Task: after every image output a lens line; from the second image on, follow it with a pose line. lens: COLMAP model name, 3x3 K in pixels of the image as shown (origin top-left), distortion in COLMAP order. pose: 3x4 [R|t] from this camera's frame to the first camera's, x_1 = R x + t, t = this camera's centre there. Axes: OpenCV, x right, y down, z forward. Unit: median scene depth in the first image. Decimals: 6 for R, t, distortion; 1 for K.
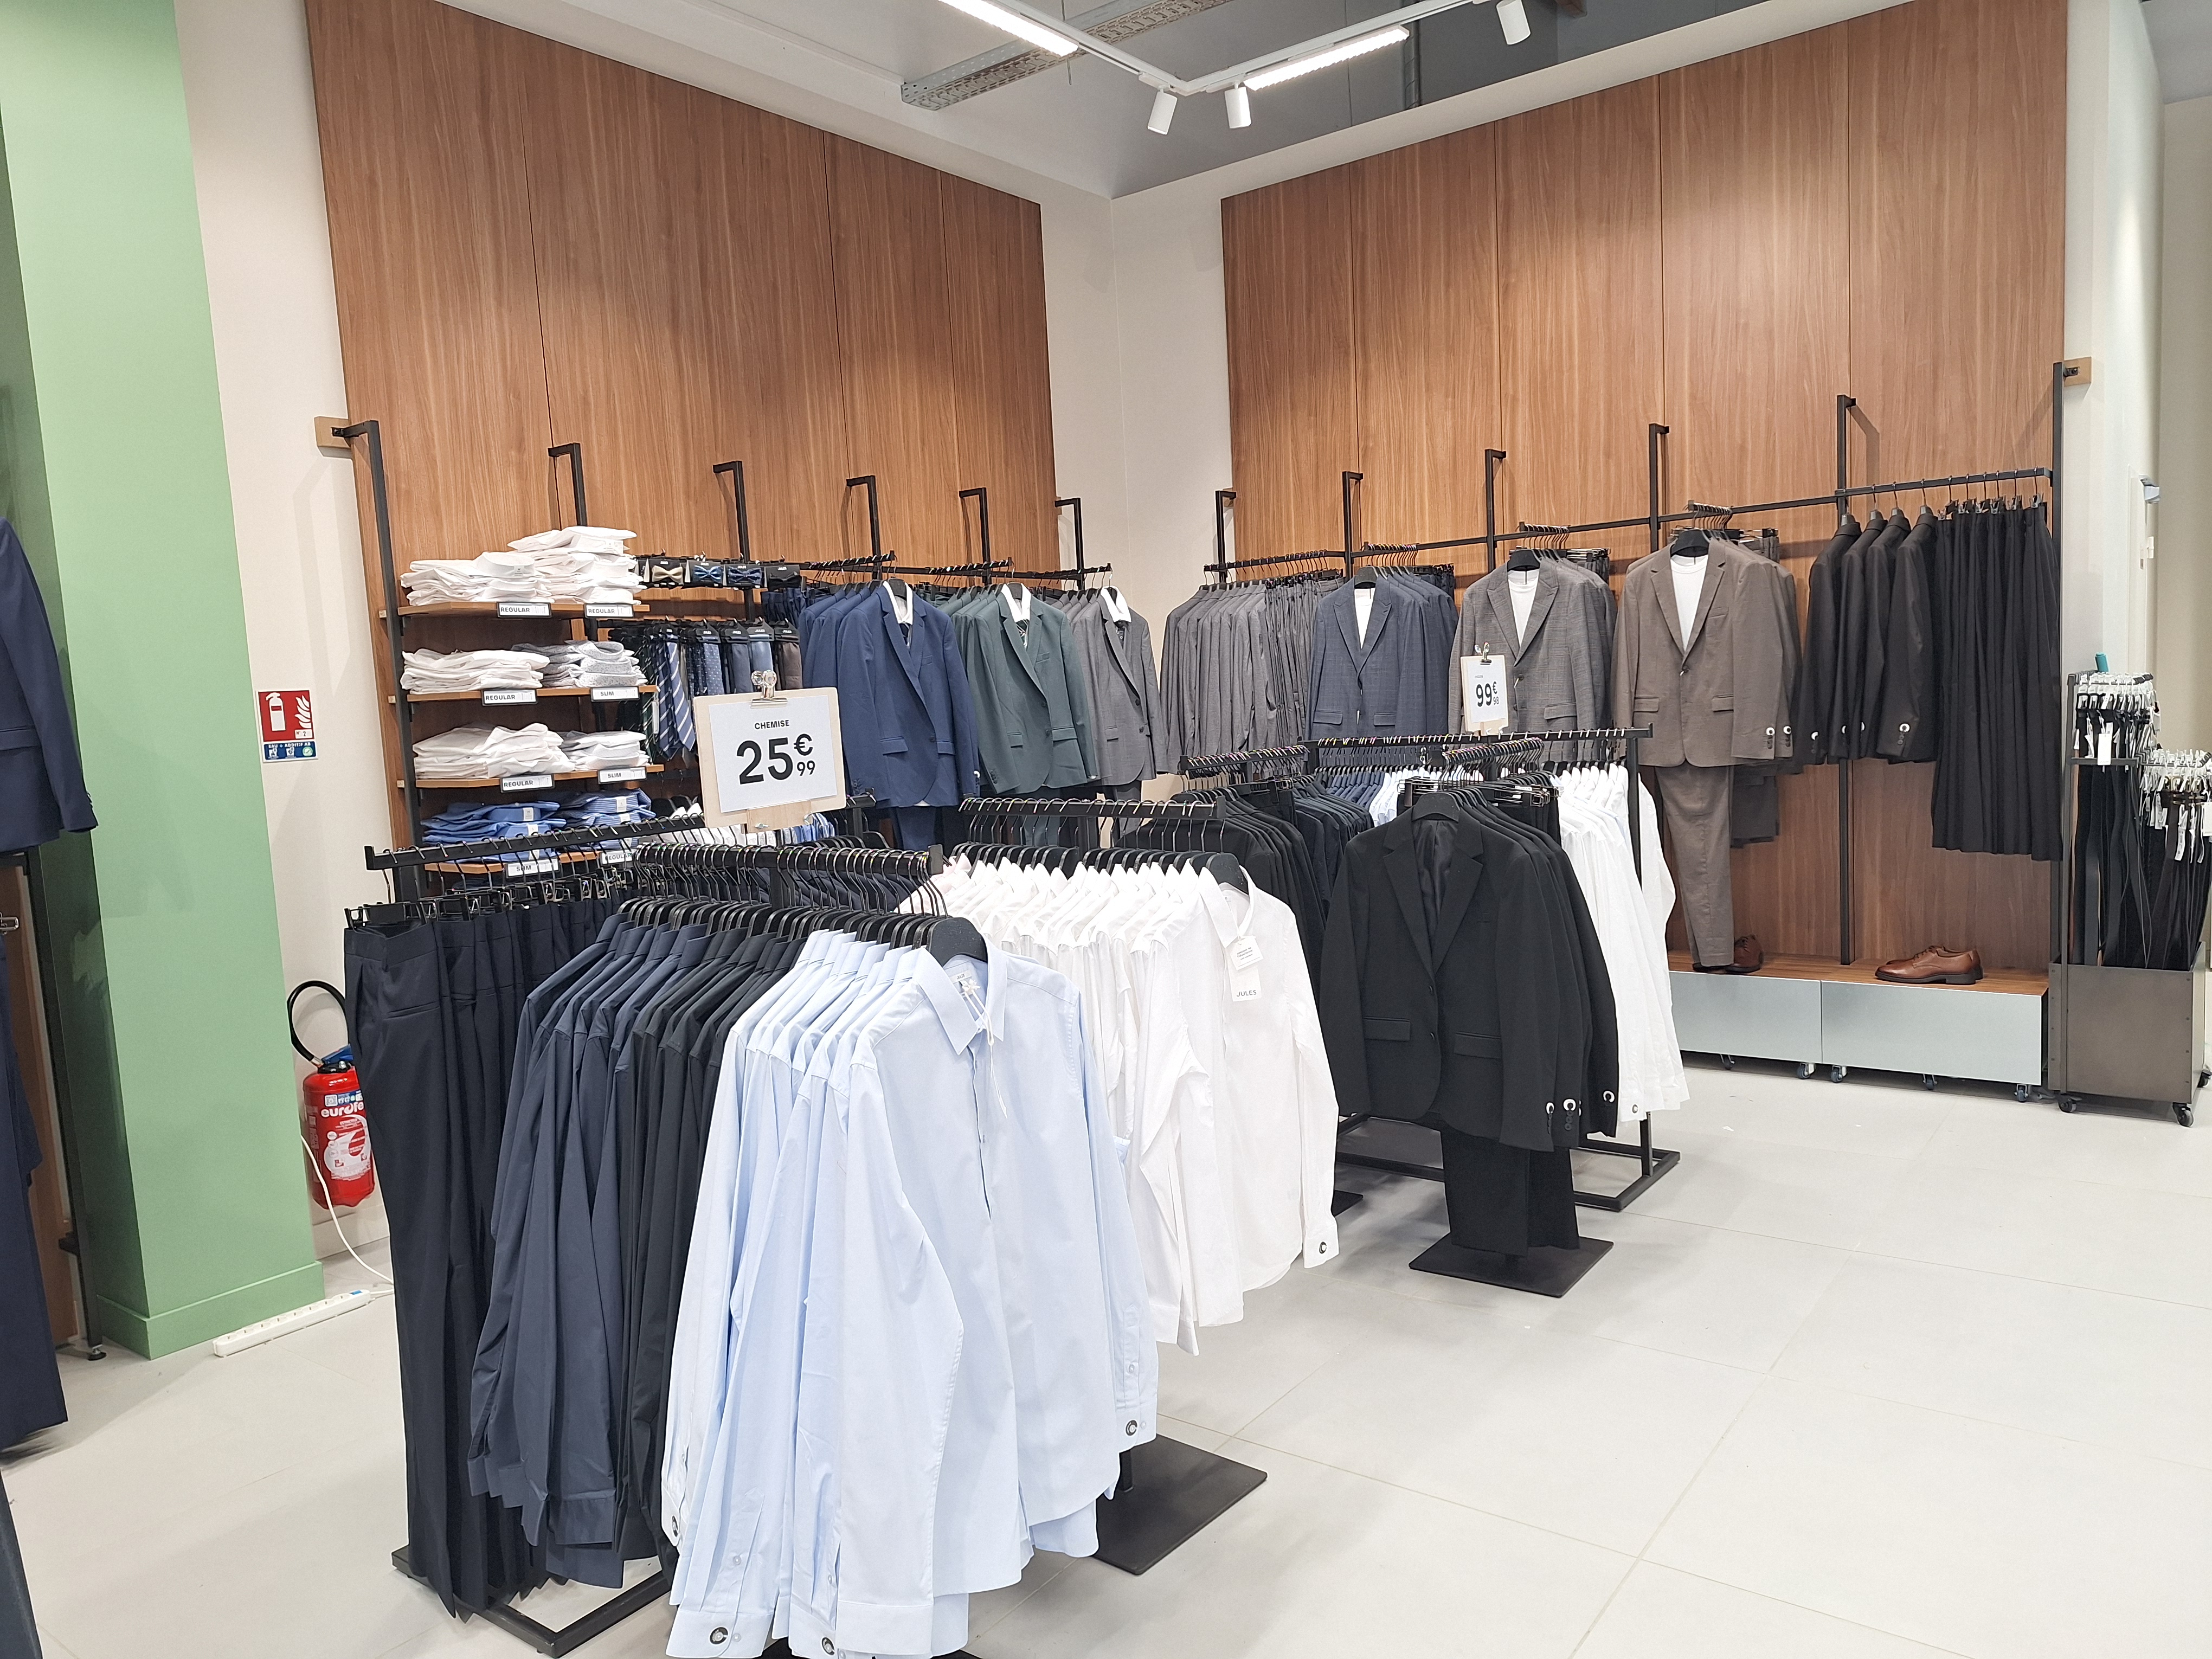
lens RADIAL K [[1522.3, 0, 1118.6], [0, 1522.3, 840.5], [0, 0, 1]] dist [0.032670, -0.022739]
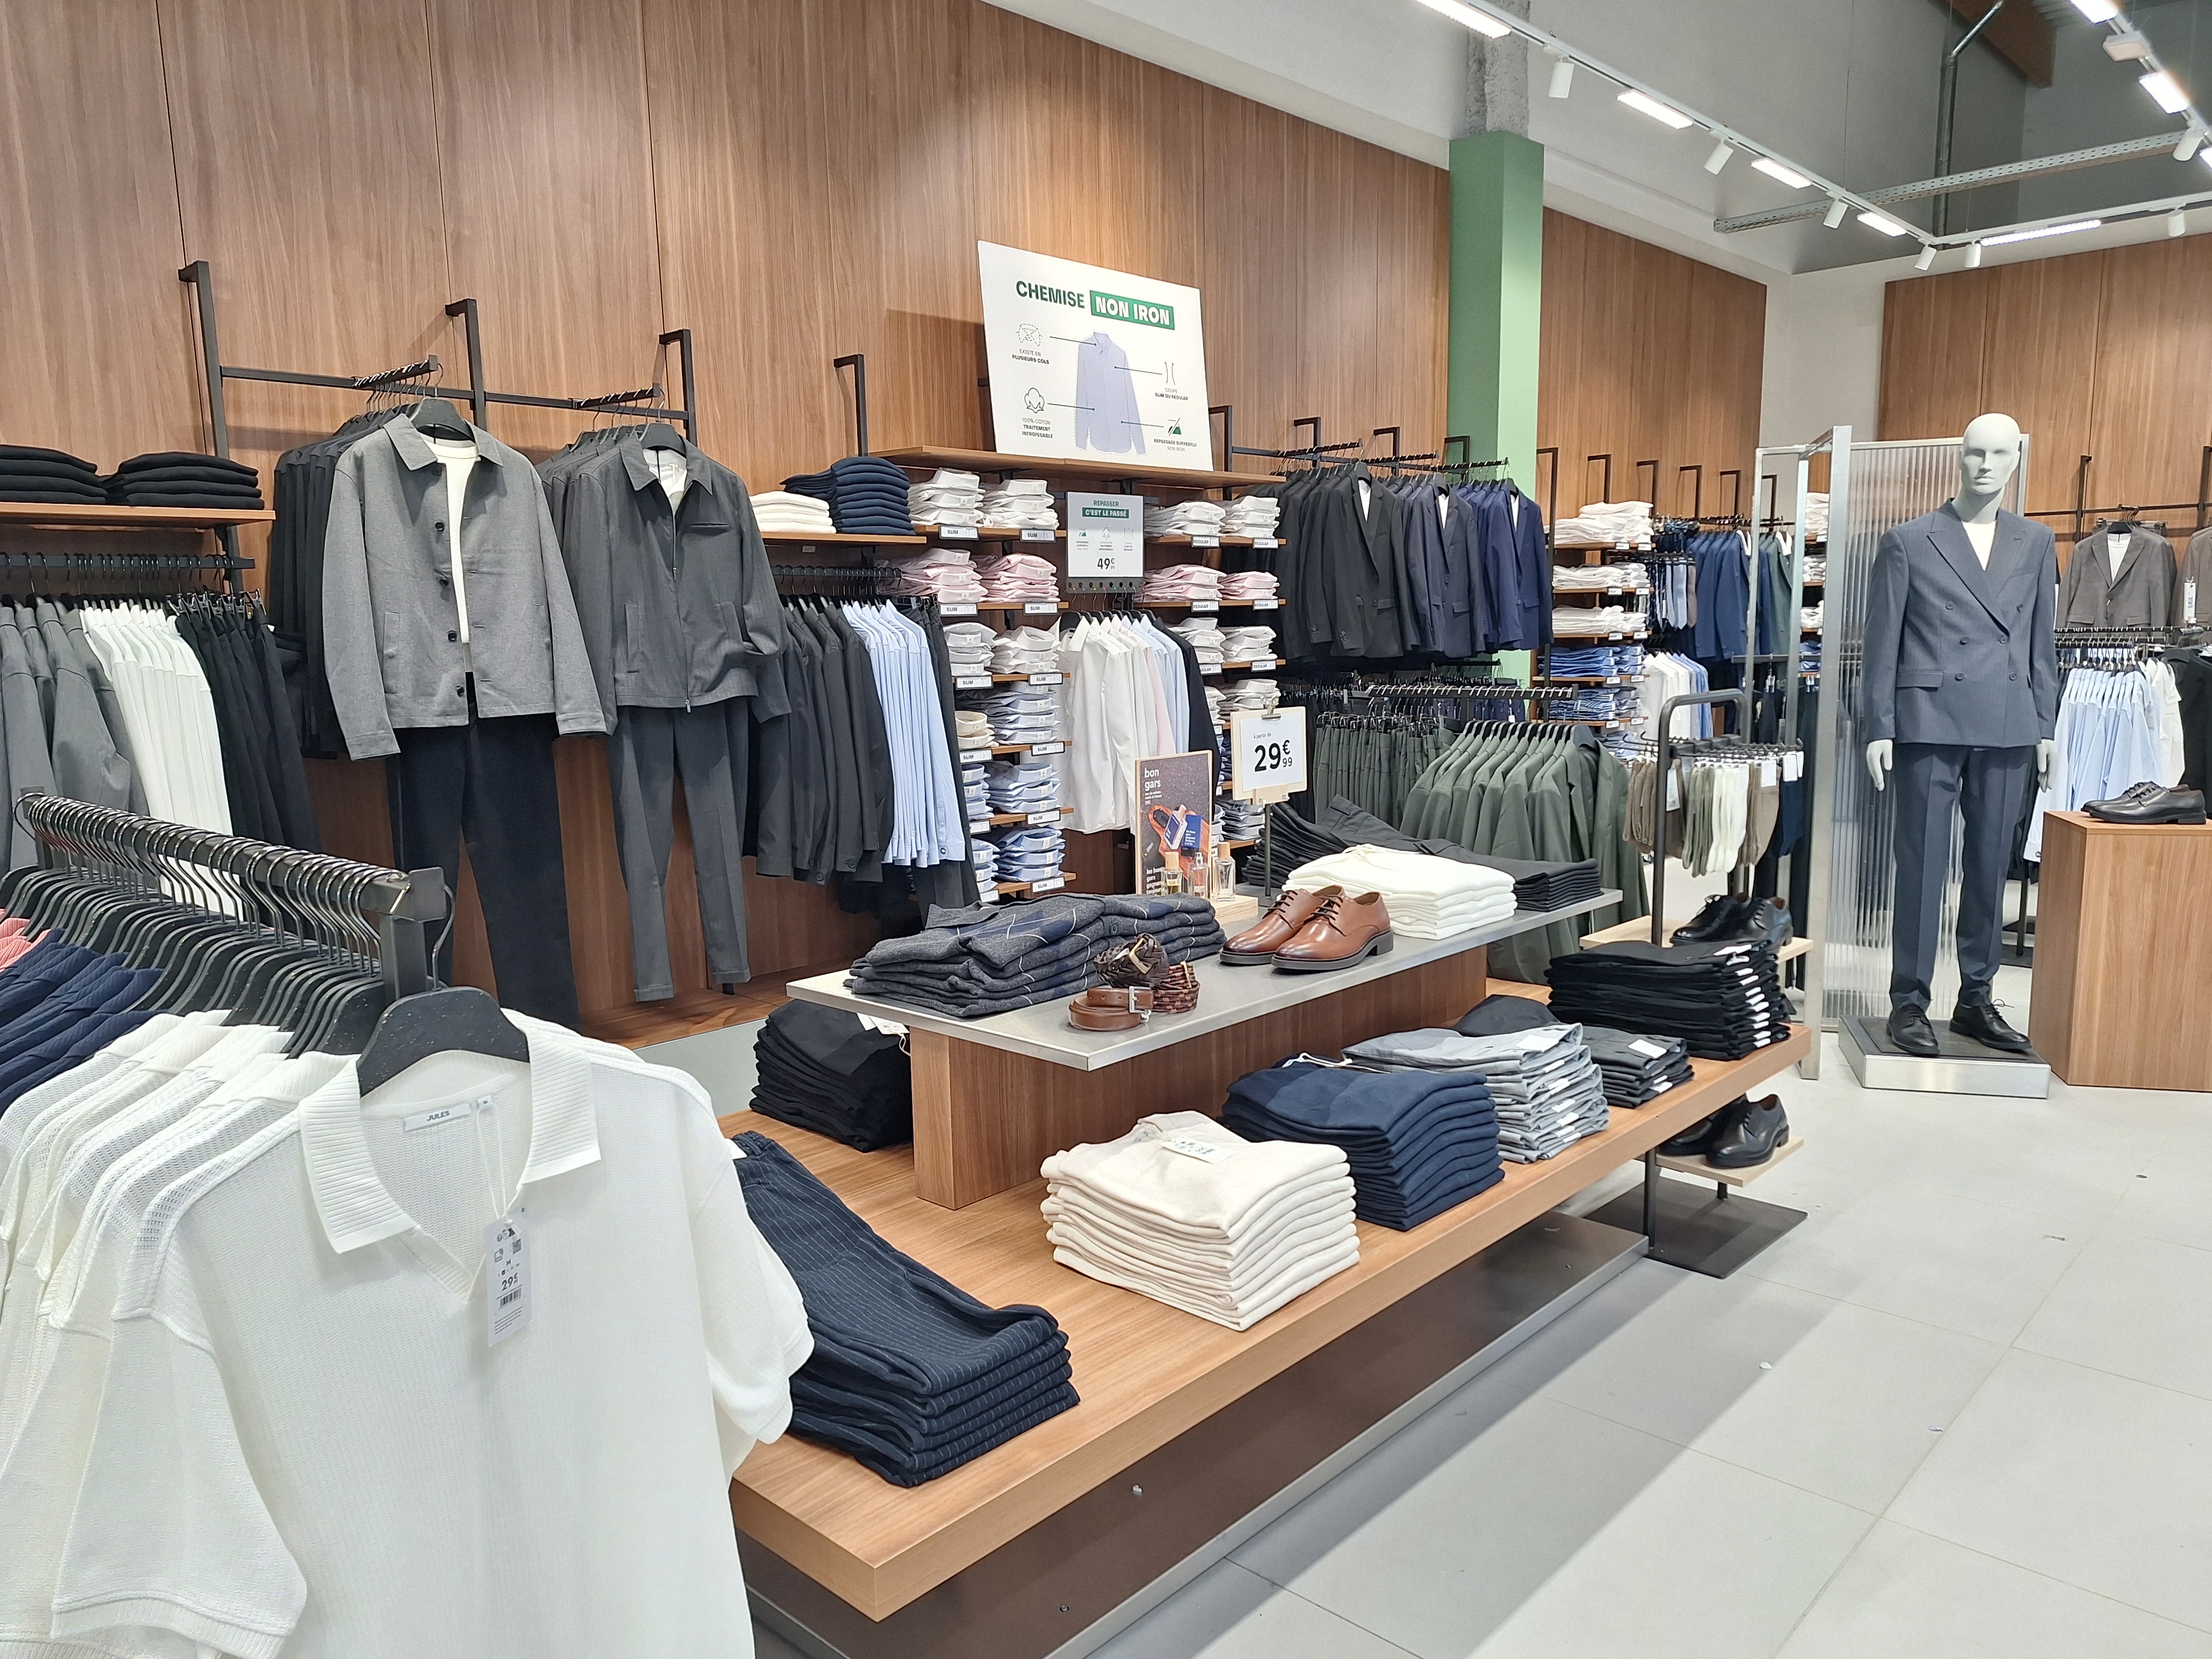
lens RADIAL K [[1522.3, 0, 1097.5], [0, 1522.3, 821.3], [0, 0, 1]] dist [0.032670, -0.022739]
pose [[0.994004, 0.050333, -0.097072, -0.617079], [-0.045756, 0.997759, 0.048823, 0.096583], [0.099312, -0.044088, 0.994079, -0.732270]]
